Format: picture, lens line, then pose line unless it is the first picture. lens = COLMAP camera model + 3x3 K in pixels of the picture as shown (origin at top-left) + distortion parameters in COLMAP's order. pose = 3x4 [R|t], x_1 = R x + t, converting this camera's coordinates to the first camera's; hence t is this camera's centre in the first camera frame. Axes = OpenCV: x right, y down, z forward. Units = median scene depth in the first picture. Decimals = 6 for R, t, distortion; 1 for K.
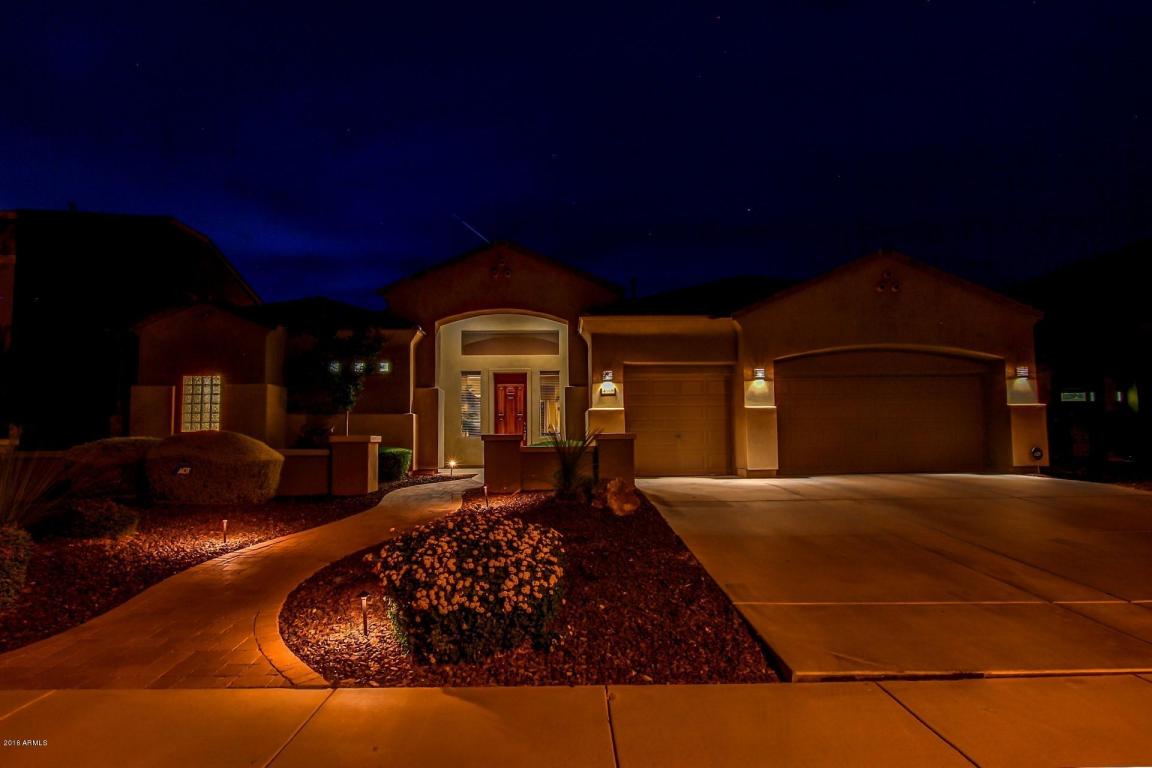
lens RADIAL K [[655.9, 0, 576.0], [0, 655.9, 384.0], [0, 0, 1]] dist [-0.024386, 0.000020]
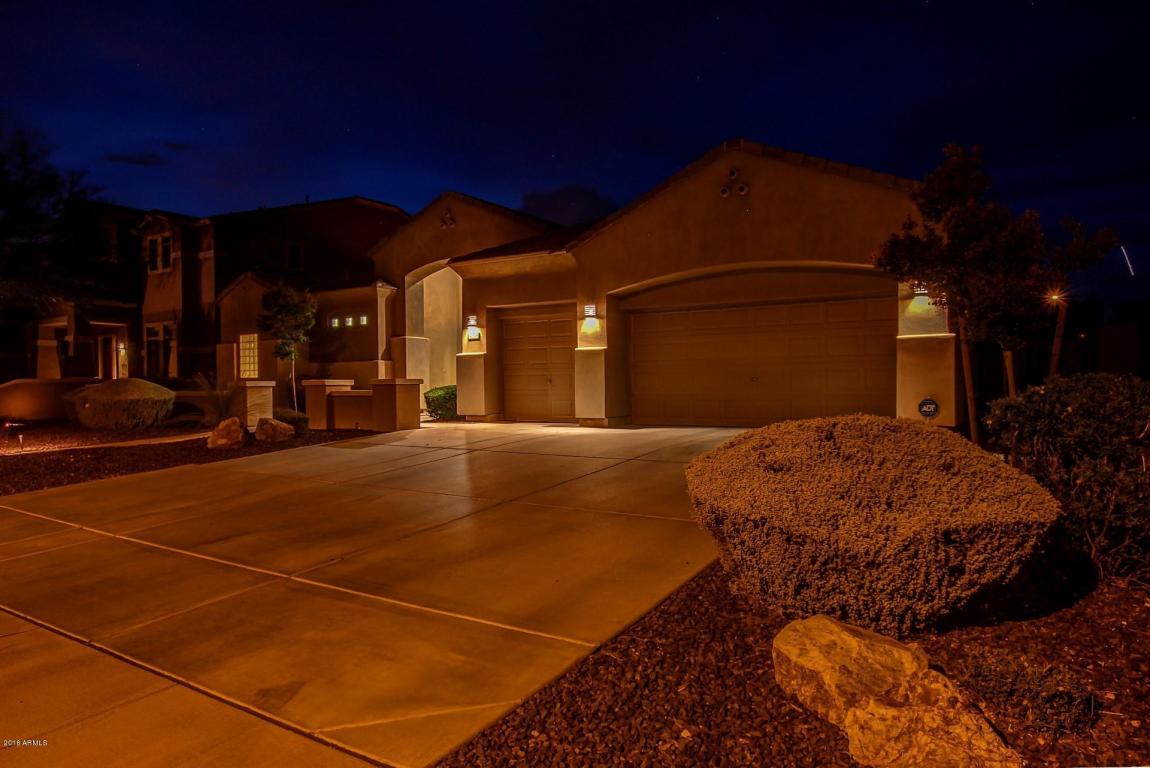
lens RADIAL K [[707.6, 0, 575.0], [0, 707.6, 384.0], [0, 0, 1]] dist [-0.025660, 0.000235]
pose [[0.839178, 0.002698, -0.543850, 0.767824], [0.045771, 0.996089, 0.075569, 0.009360], [0.541927, -0.088309, 0.835773, 0.172315]]
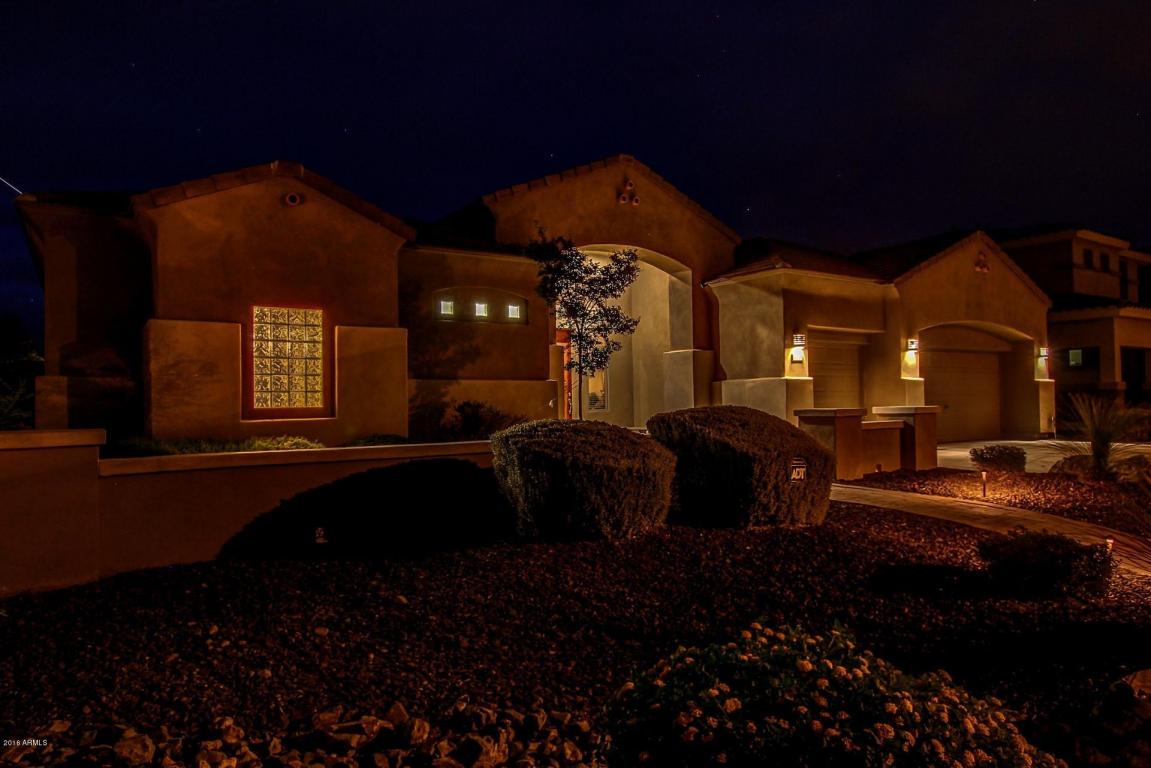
lens RADIAL K [[731.5, 0, 573.9], [0, 731.5, 427.1], [0, 0, 1]] dist [0.000288, -0.000036]
pose [[0.839344, -0.021782, 0.543163, -0.735557], [-0.039710, 0.994070, 0.101228, 0.016156], [-0.542148, -0.106534, 0.833503, 0.334561]]
